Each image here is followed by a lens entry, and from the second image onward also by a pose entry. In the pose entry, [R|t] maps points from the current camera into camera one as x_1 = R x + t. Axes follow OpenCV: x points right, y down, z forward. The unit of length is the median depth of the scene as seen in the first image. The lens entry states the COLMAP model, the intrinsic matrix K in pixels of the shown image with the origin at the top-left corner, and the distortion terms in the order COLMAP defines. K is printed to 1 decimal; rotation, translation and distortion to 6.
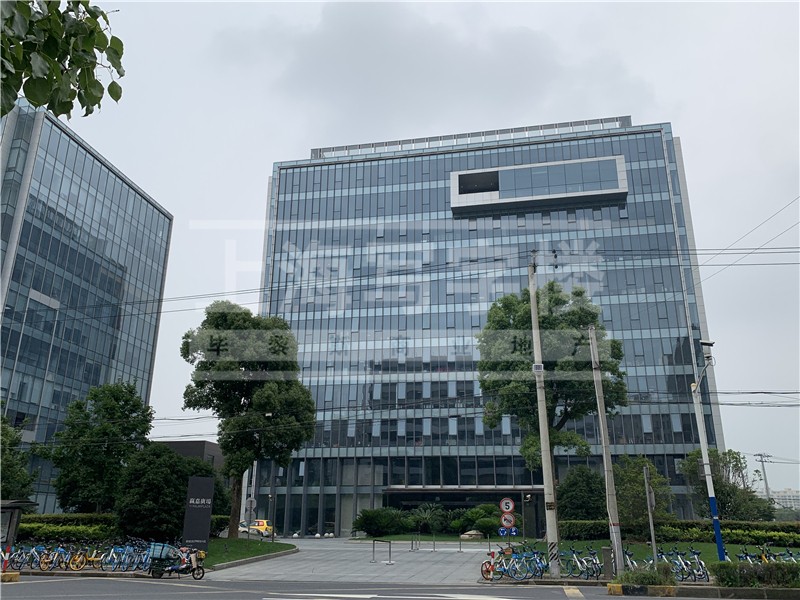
lens RADIAL K [[671.2, 0, 401.0], [0, 671.2, 296.2], [0, 0, 1]] dist [0.083748, -0.000806]
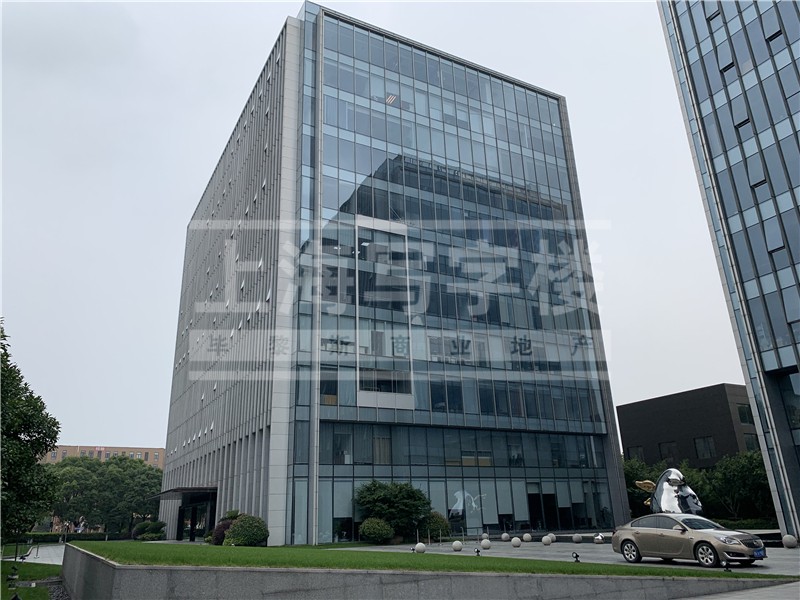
lens RADIAL K [[610.8, 0, 398.9], [0, 610.8, 300.2], [0, 0, 1]] dist [0.012139, 0.000829]
pose [[0.630806, -0.296252, -0.717160, -0.052413], [0.298223, 0.945821, -0.128395, 0.173941], [0.716342, -0.132881, 0.684979, 0.542555]]
